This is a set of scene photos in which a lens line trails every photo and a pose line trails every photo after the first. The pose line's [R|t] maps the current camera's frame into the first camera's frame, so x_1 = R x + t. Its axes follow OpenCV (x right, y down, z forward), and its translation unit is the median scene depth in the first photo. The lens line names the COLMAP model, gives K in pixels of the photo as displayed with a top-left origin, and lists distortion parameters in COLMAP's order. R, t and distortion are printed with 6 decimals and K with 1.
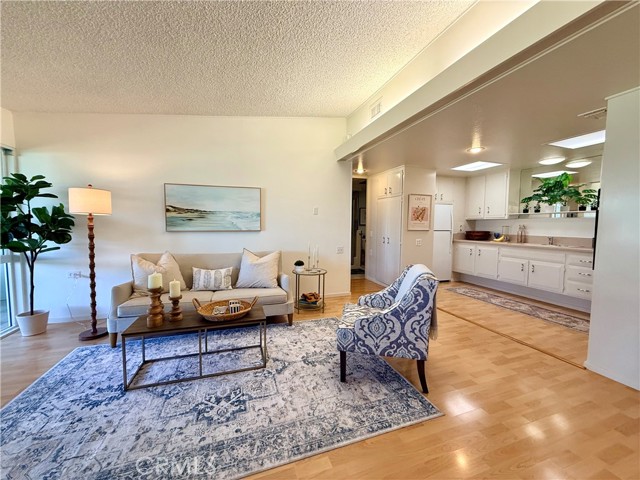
lens RADIAL K [[254.2, 0, 320.7], [0, 254.2, 240.0], [0, 0, 1]] dist [0.000874, -0.000213]
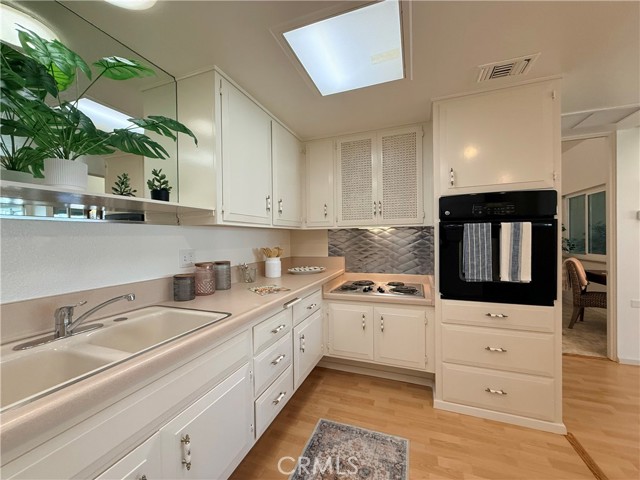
lens RADIAL K [[254.2, 0, 321.2], [0, 254.2, 240.2], [0, 0, 1]] dist [0.000874, -0.000213]
pose [[-0.767897, -0.003614, 0.640563, 0.867611], [0.049117, 0.996708, 0.064504, -0.104463], [-0.638687, 0.080995, -0.765192, 1.531236]]
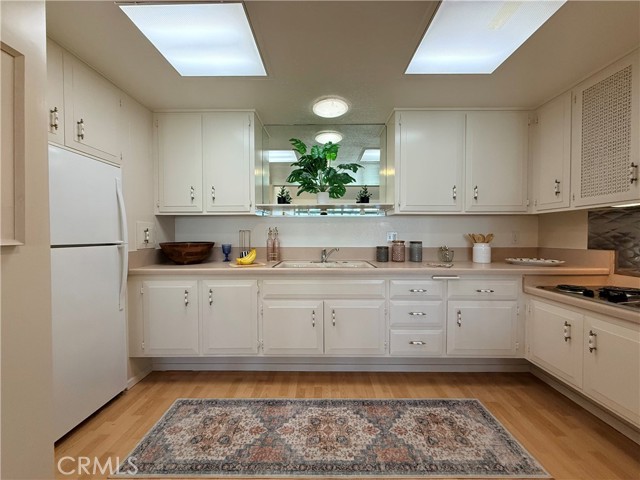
lens RADIAL K [[254.2, 0, 320.4], [0, 254.2, 240.2], [0, 0, 1]] dist [0.000874, -0.000213]
pose [[0.340452, -0.026273, 0.939895, 0.546563], [0.062860, 0.998009, 0.005128, -0.050576], [-0.938158, 0.057336, 0.341426, 1.213950]]
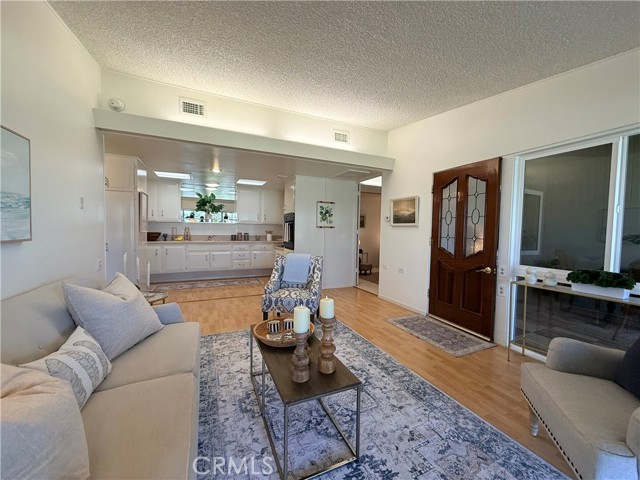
lens RADIAL K [[254.2, 0, 321.0], [0, 254.2, 240.1], [0, 0, 1]] dist [0.000874, -0.000213]
pose [[-0.097338, -0.048460, 0.994071, -0.944600], [0.045775, 0.997539, 0.053111, -0.050019], [-0.994198, 0.050673, -0.094880, 0.743828]]
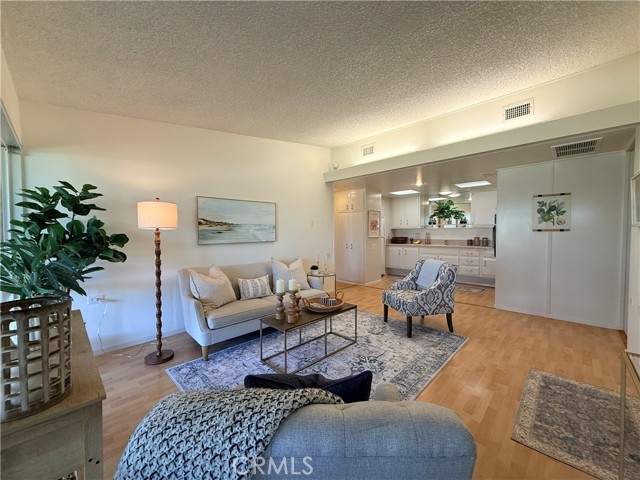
lens RADIAL K [[254.2, 0, 322.2], [0, 254.2, 240.4], [0, 0, 1]] dist [0.000874, -0.000213]
pose [[0.893115, -0.028033, 0.448954, -0.738491], [0.041401, 0.998943, -0.019985, -0.013578], [-0.447919, 0.036436, 0.893331, -0.108382]]
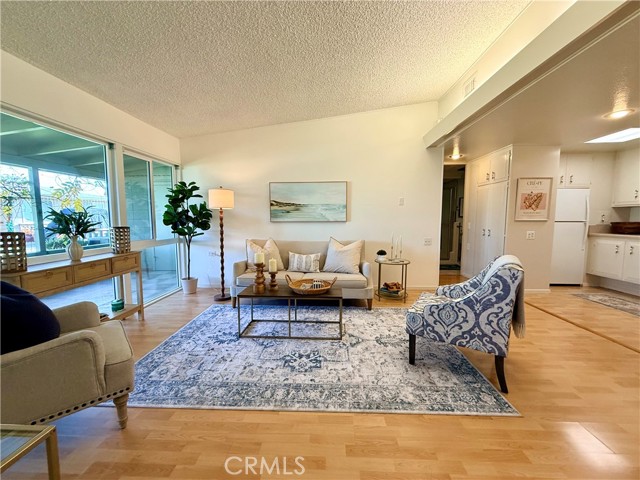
lens RADIAL K [[254.2, 0, 320.2], [0, 254.2, 240.2], [0, 0, 1]] dist [0.000874, -0.000213]
pose [[0.930229, 0.022512, -0.366287, 0.076151], [-0.014251, 0.999580, 0.025242, 0.023298], [0.366702, -0.018261, 0.930159, -0.060781]]
